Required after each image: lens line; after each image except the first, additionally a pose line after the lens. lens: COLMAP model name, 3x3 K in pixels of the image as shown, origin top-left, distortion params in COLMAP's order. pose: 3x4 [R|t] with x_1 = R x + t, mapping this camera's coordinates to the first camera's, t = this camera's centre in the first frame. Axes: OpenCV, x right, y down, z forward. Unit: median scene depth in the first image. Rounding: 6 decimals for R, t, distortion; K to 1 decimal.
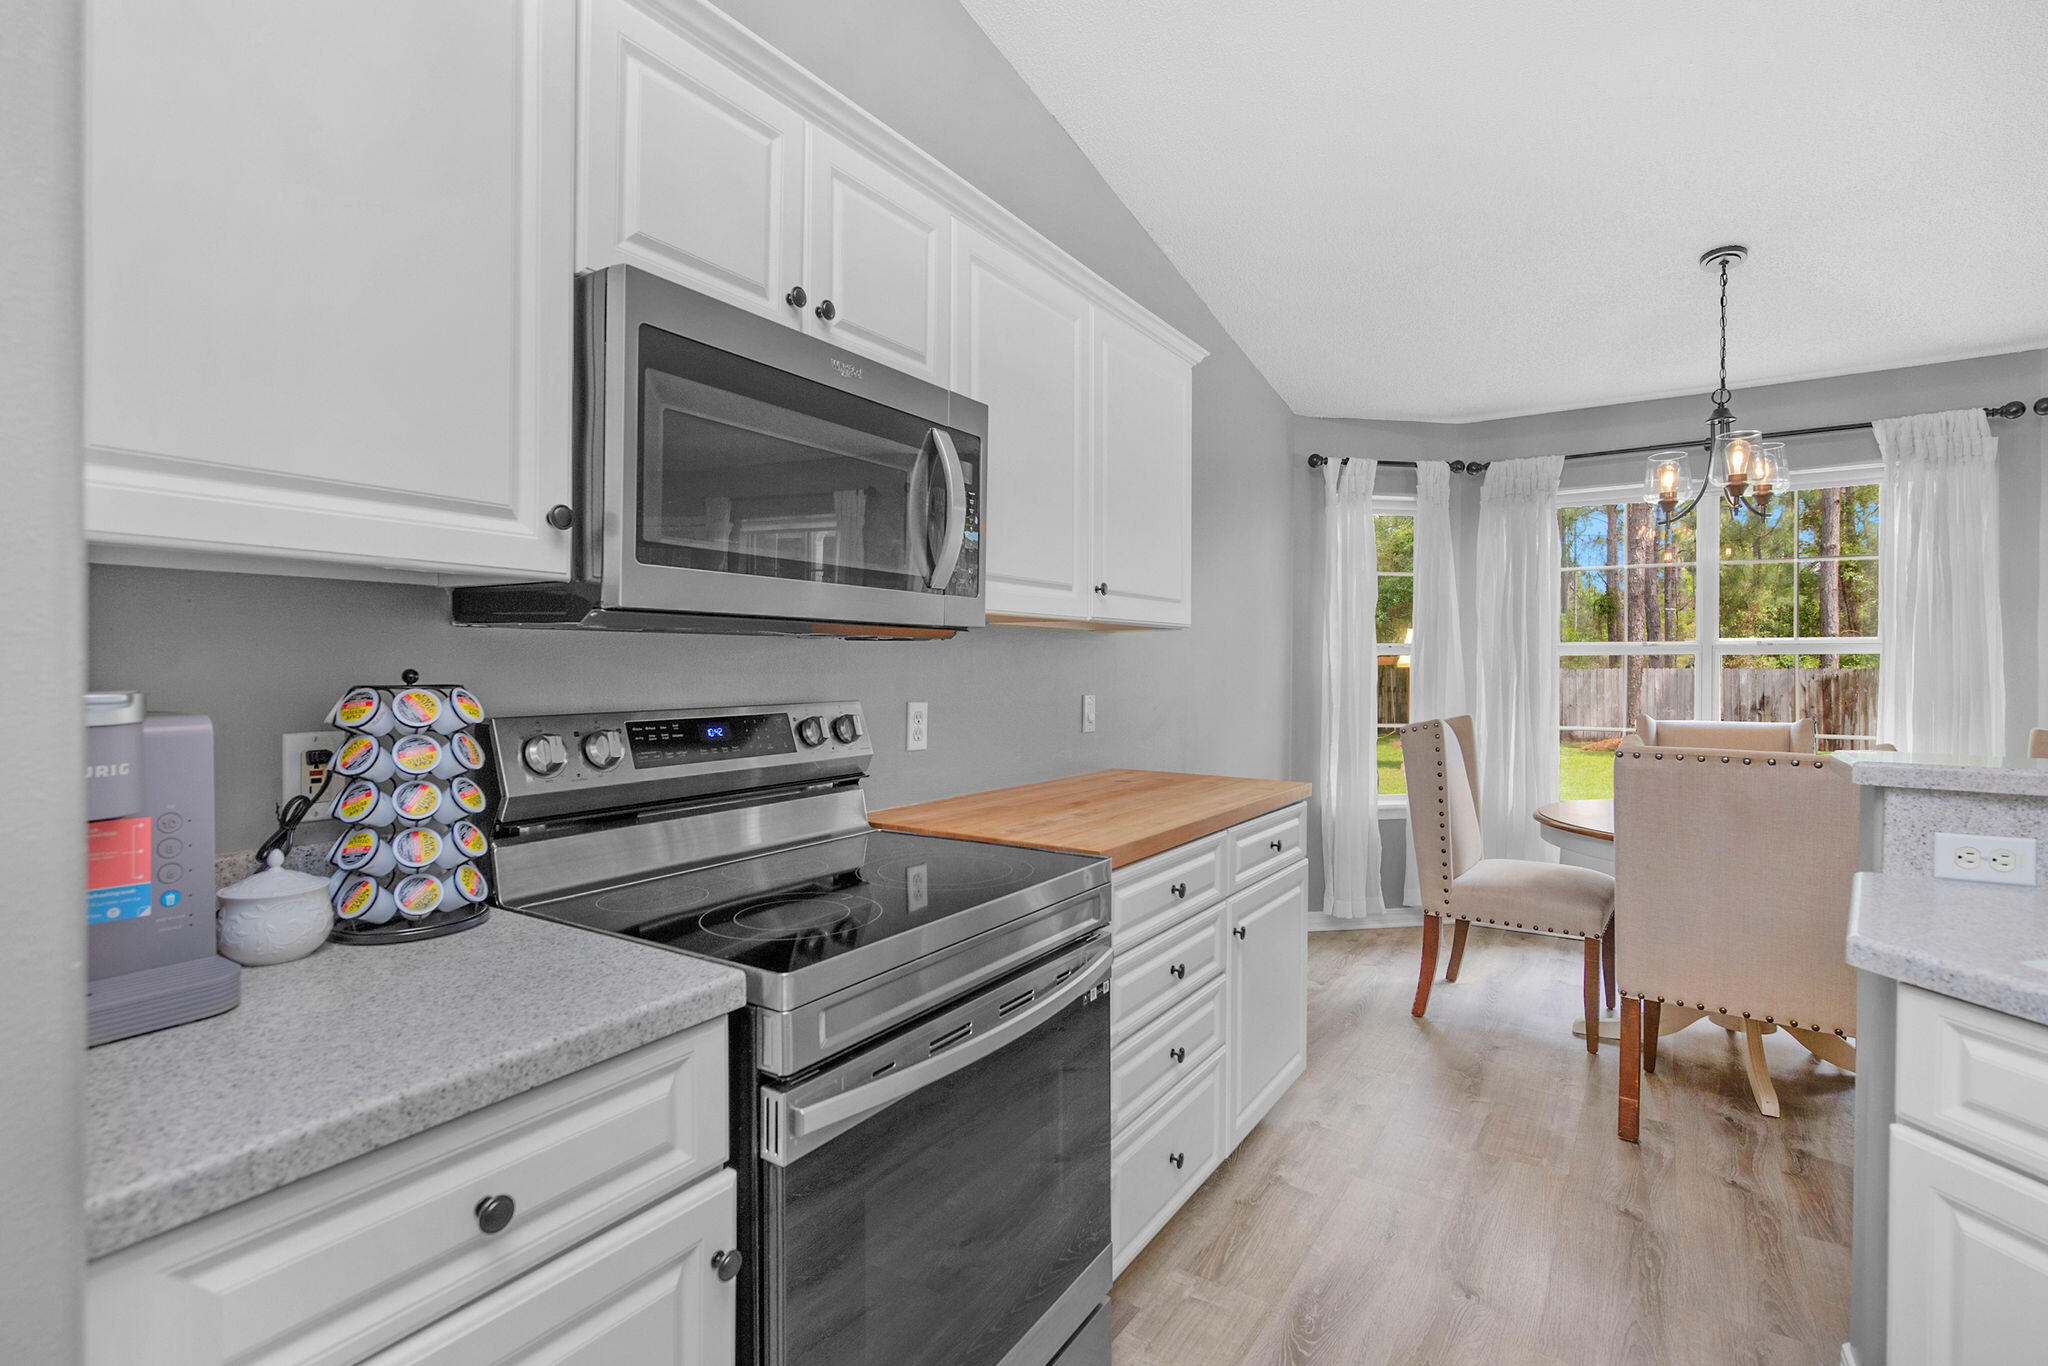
lens RADIAL K [[973.6, 0, 1036.4], [0, 973.6, 676.0], [0, 0, 1]] dist [0.000668, -0.000374]
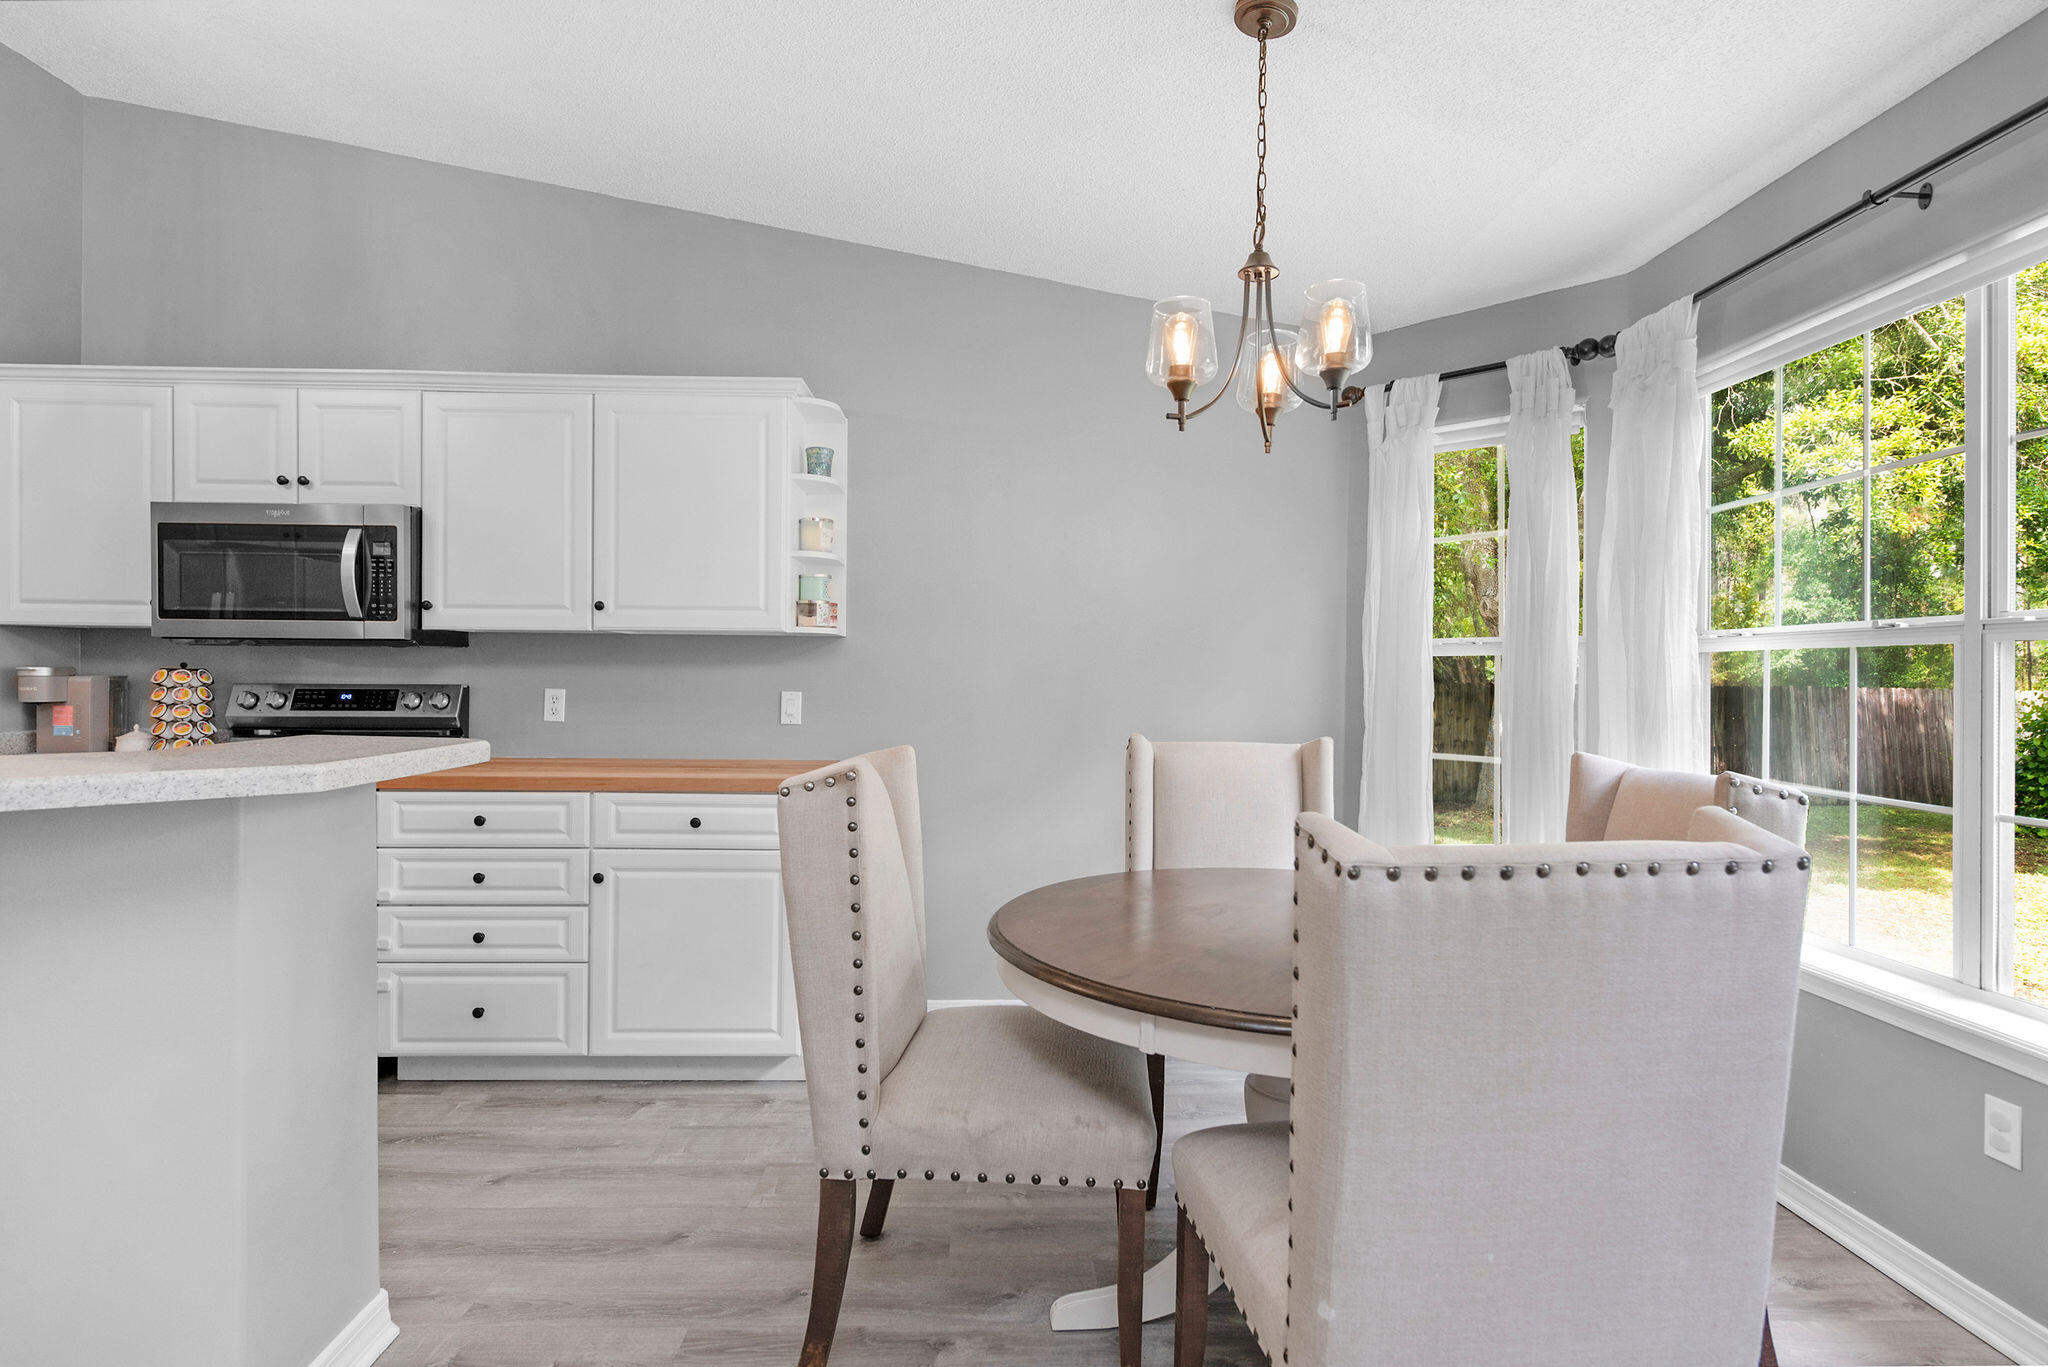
lens RADIAL K [[1061.0, 0, 1031.6], [0, 1061.0, 681.0], [0, 0, 1]] dist [0.004759, 0.001763]
pose [[0.569101, 0.004561, -0.822255, 1.243138], [-0.016858, 0.999839, -0.006122, 0.008967], [0.822095, 0.017346, 0.569087, 0.516206]]
